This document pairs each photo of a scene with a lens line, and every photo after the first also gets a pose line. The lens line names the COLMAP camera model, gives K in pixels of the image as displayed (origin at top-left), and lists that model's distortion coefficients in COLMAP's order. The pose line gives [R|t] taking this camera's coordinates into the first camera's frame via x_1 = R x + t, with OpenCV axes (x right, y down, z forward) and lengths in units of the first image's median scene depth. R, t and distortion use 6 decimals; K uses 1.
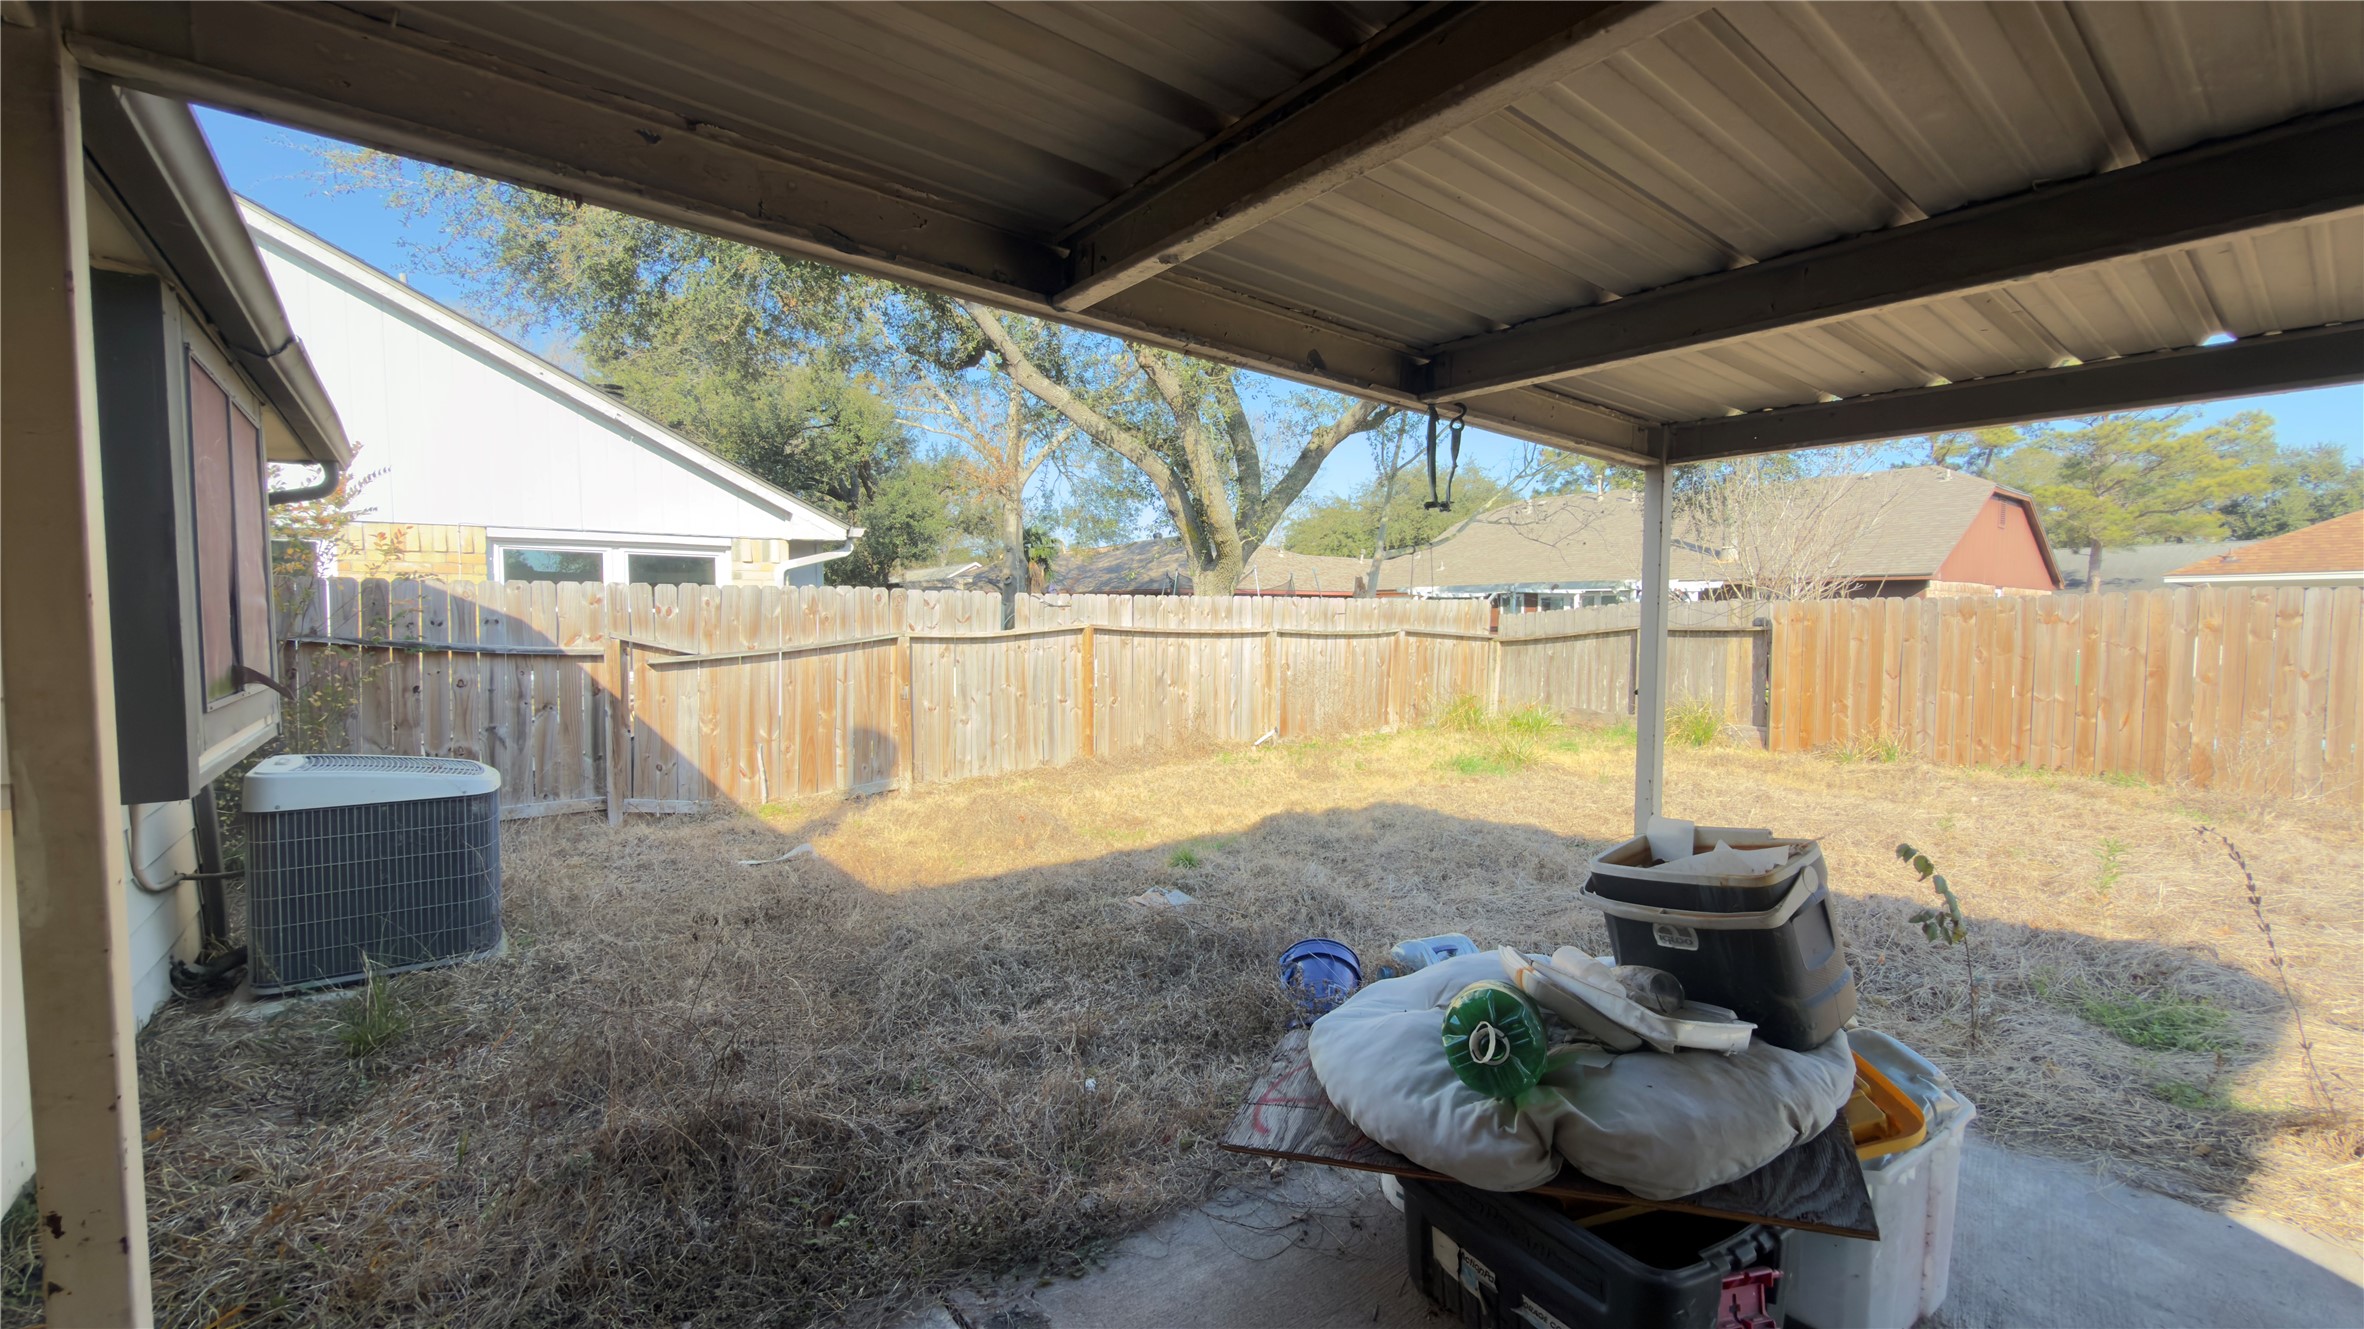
lens RADIAL K [[943.8, 0, 1182.7], [0, 943.8, 667.5], [0, 0, 1]] dist [-0.001715, 0.000703]
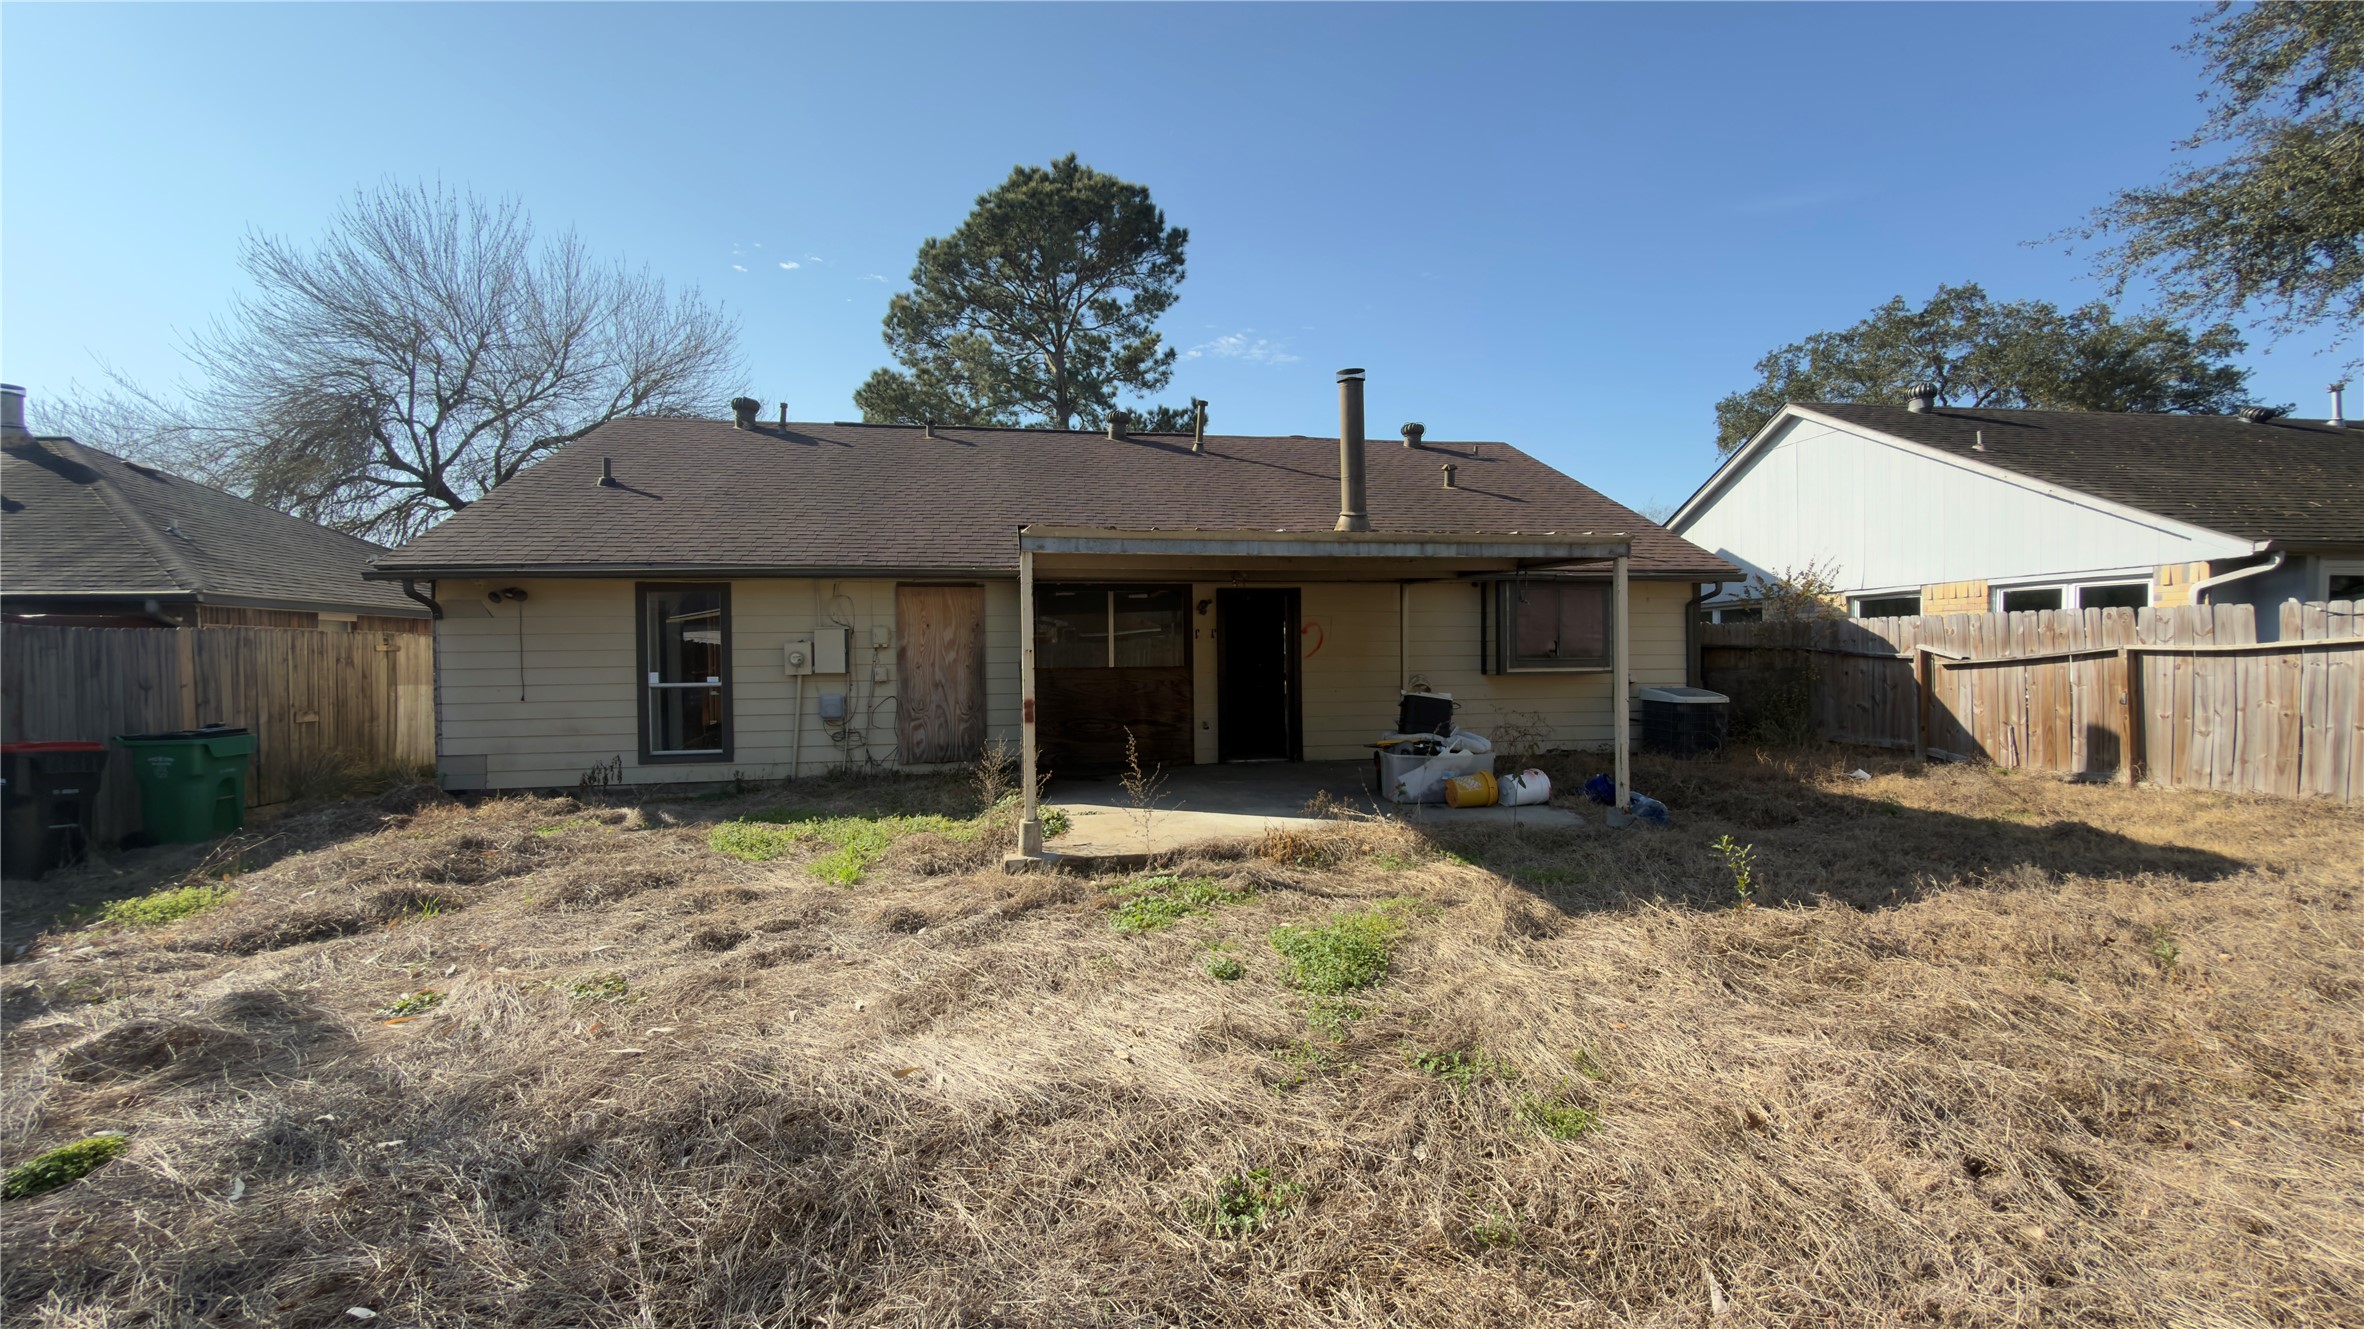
lens RADIAL K [[943.8, 0, 1184.0], [0, 943.8, 666.4], [0, 0, 1]] dist [-0.001715, 0.000703]
pose [[-0.517770, 0.018222, -0.855326, 1.215114], [-0.032488, 0.998633, 0.040942, -0.021160], [0.854903, 0.048987, -0.516470, 0.600877]]
